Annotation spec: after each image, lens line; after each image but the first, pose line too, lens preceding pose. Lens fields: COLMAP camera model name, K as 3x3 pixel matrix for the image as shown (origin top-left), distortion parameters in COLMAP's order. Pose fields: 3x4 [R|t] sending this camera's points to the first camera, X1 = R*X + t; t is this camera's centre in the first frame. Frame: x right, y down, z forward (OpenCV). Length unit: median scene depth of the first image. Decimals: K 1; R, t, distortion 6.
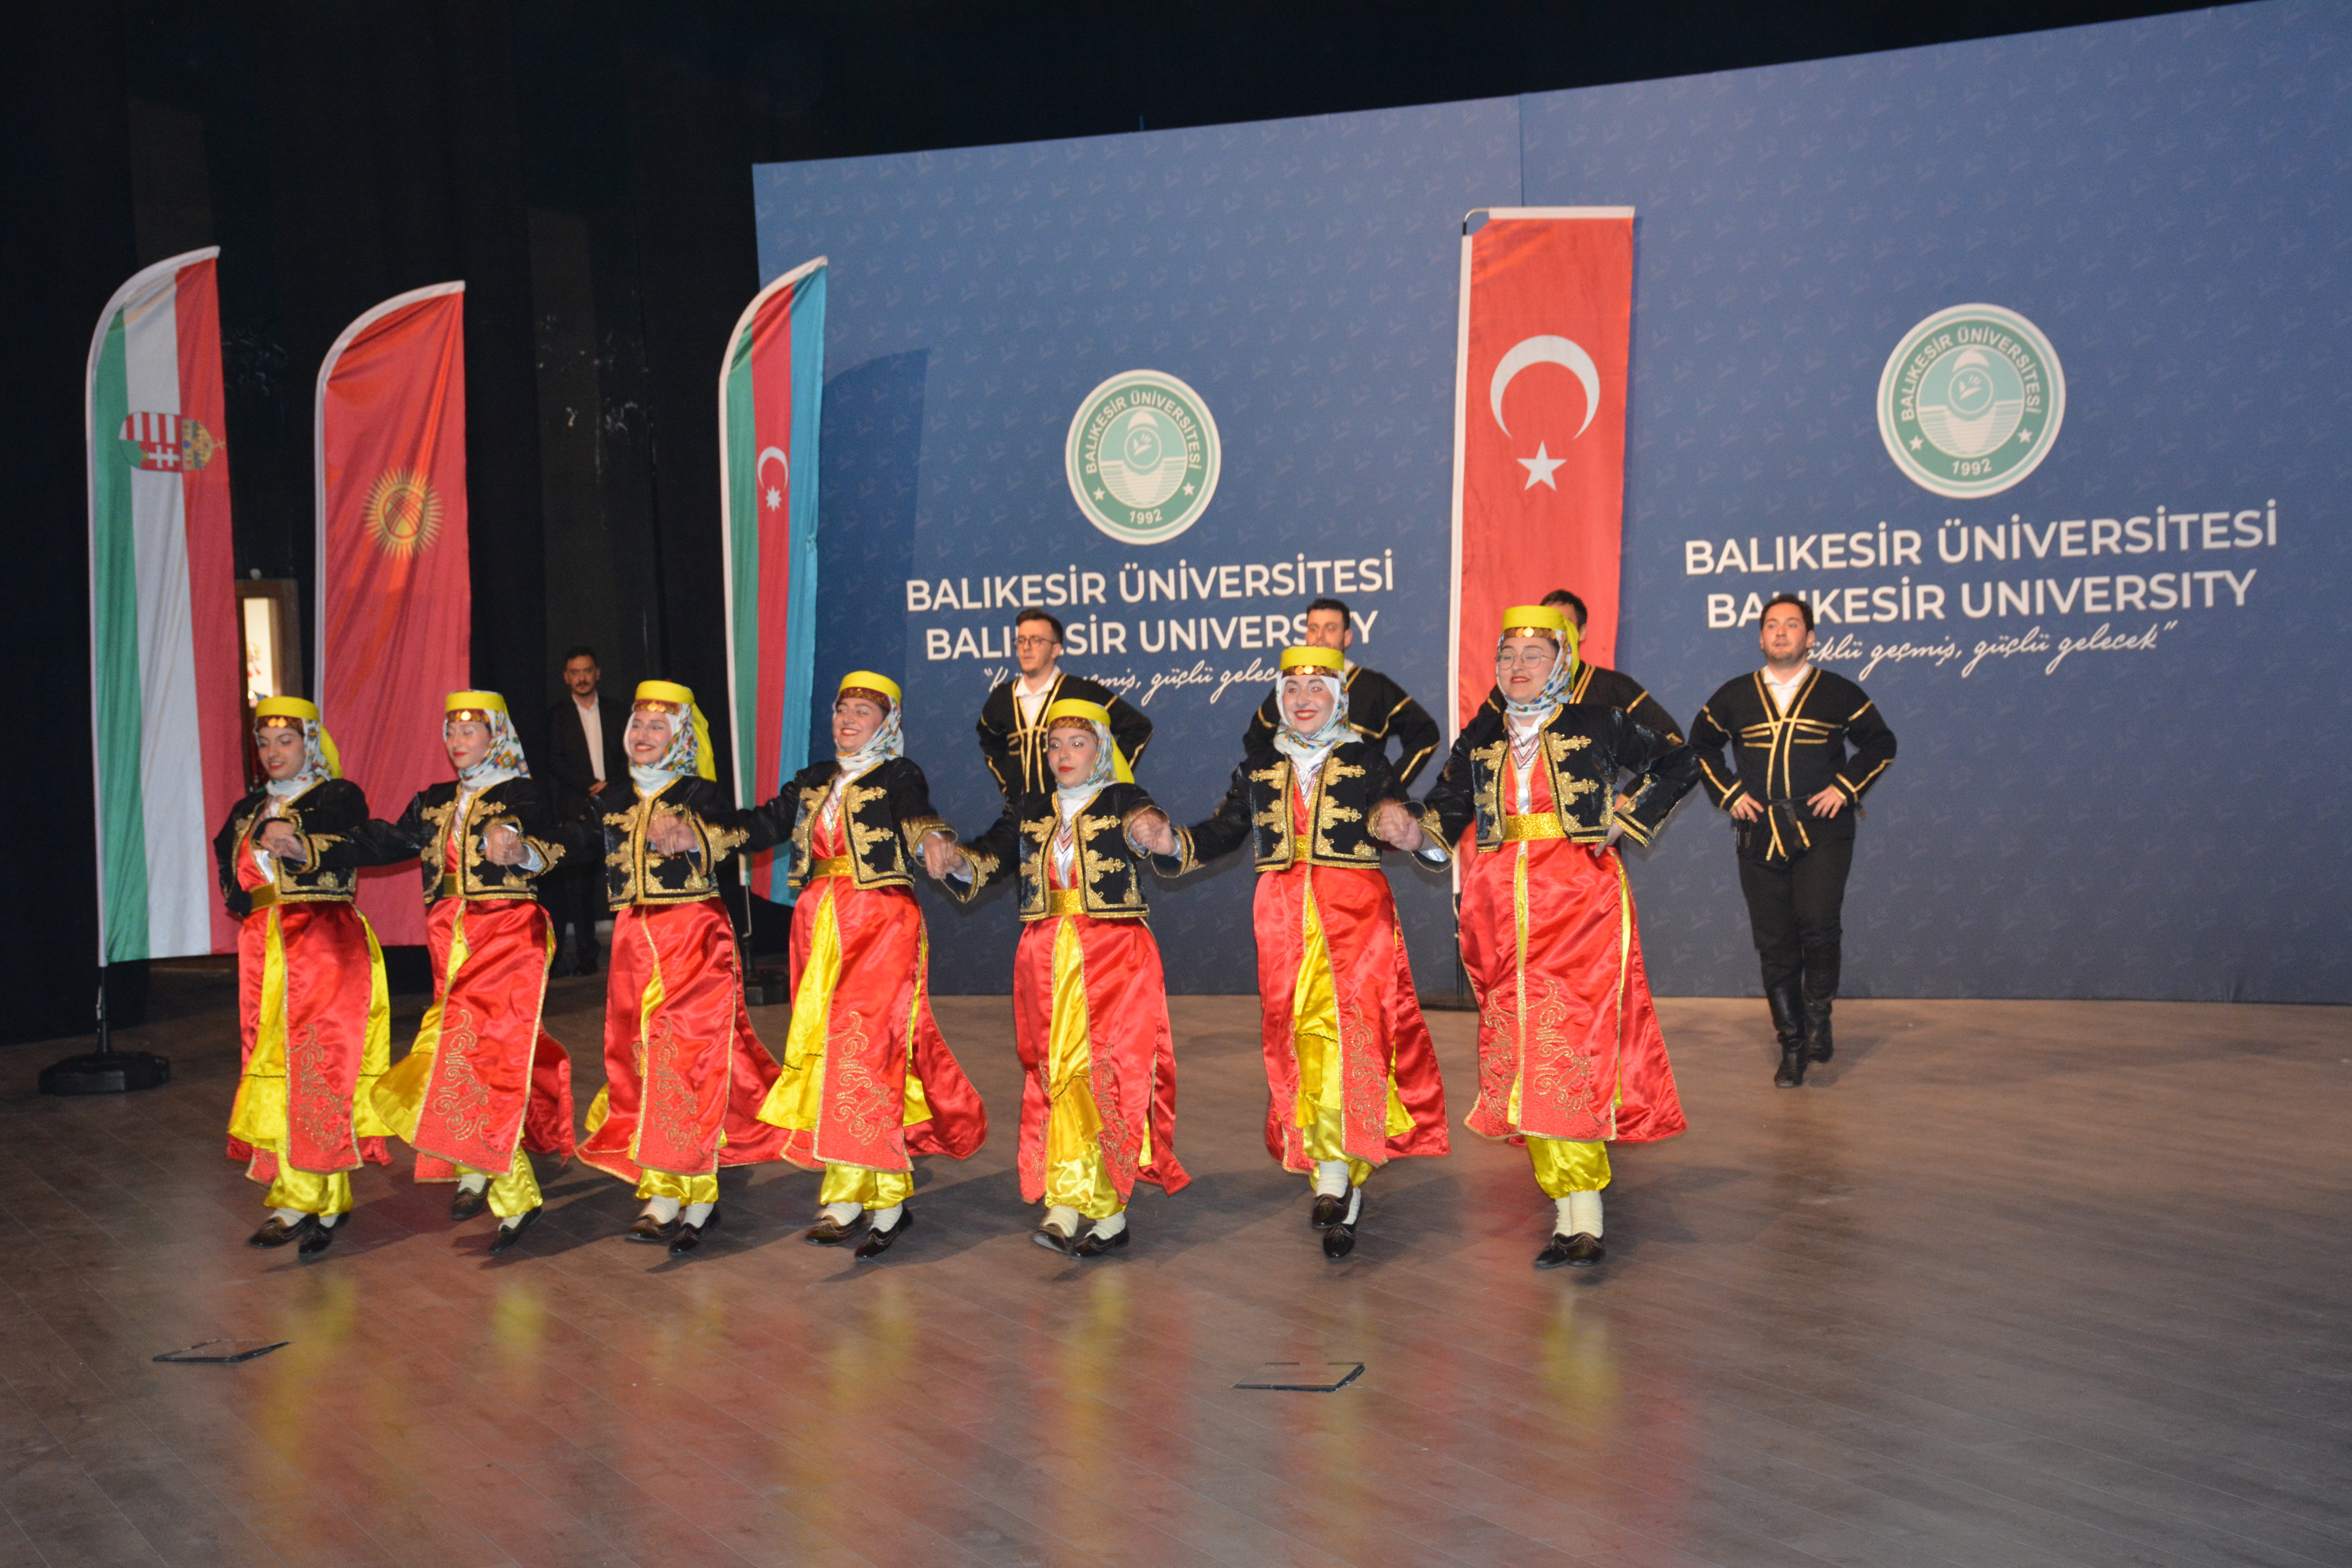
lens RADIAL K [[3696.8, 0, 1216.3], [0, 3696.8, 775.0], [0, 0, 1]] dist [0.257521, 0.000000]
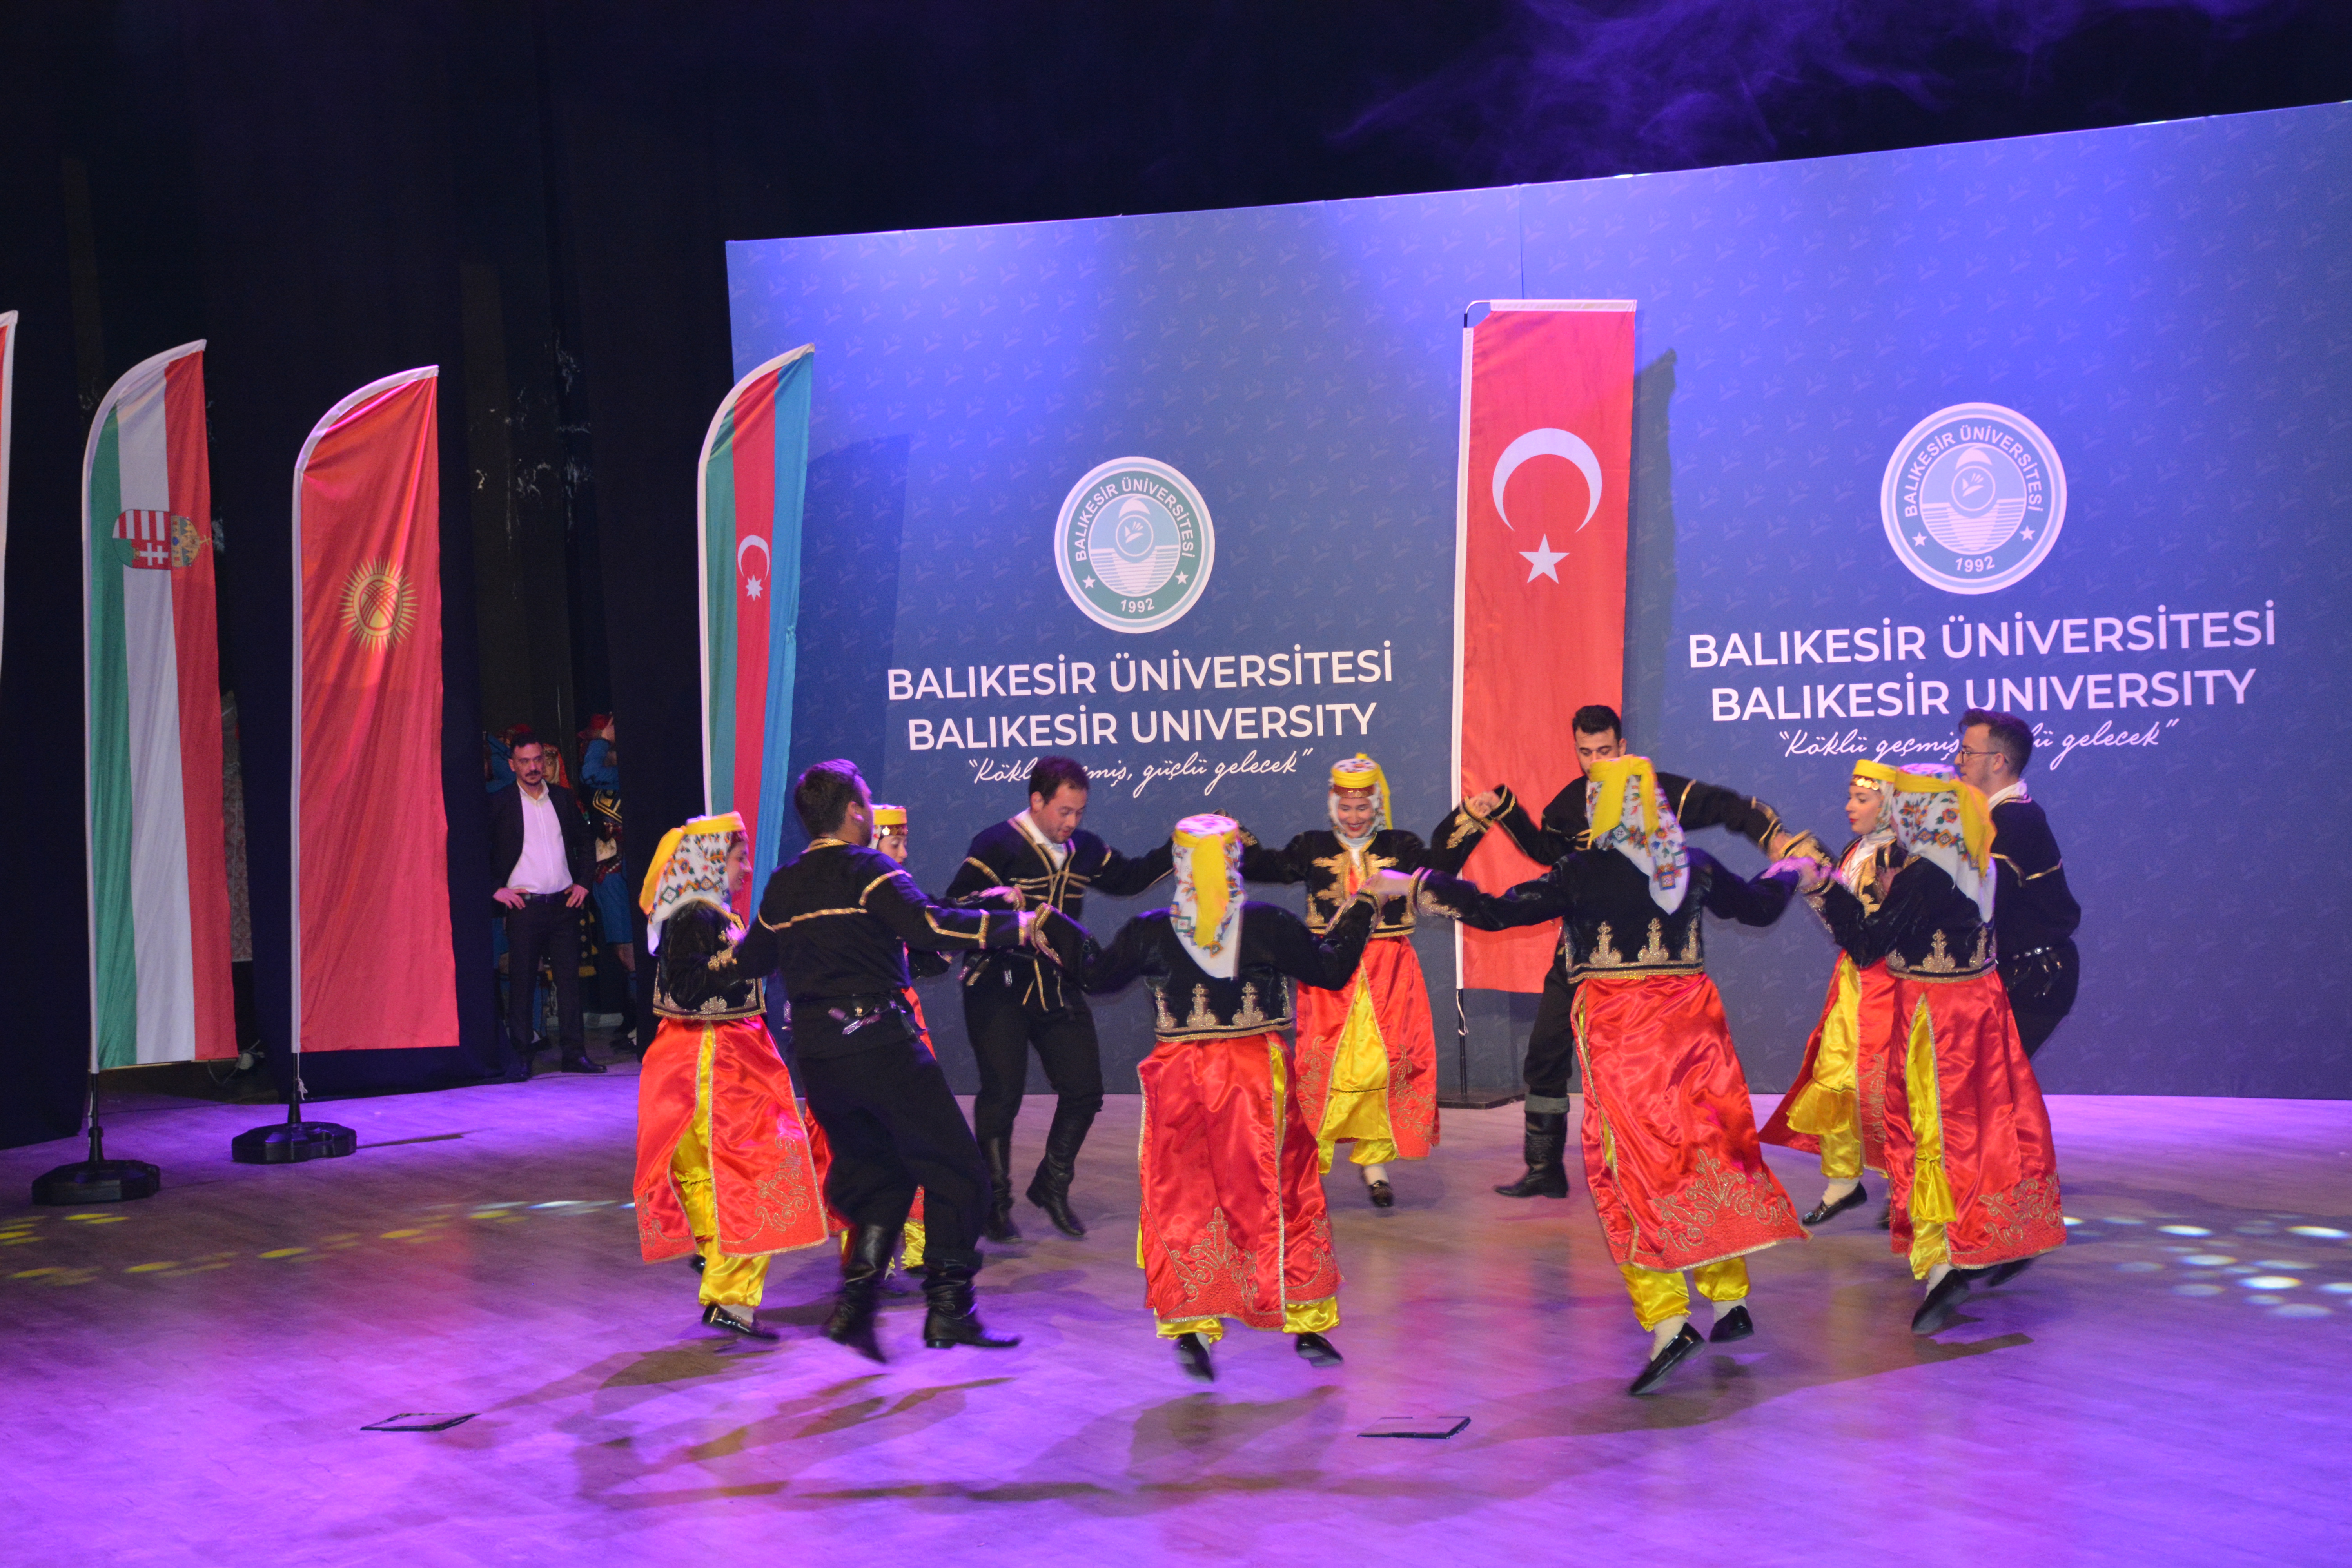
lens RADIAL K [[4553.0, 0, 1214.2], [0, 4553.0, 779.8], [0, 0, 1]] dist [0.413565, 0.000000]
pose [[0.999110, -0.003028, 0.042080, -0.052922], [0.003398, 0.999956, -0.008717, -0.013795], [-0.042052, 0.008852, 0.999076, -0.220933]]
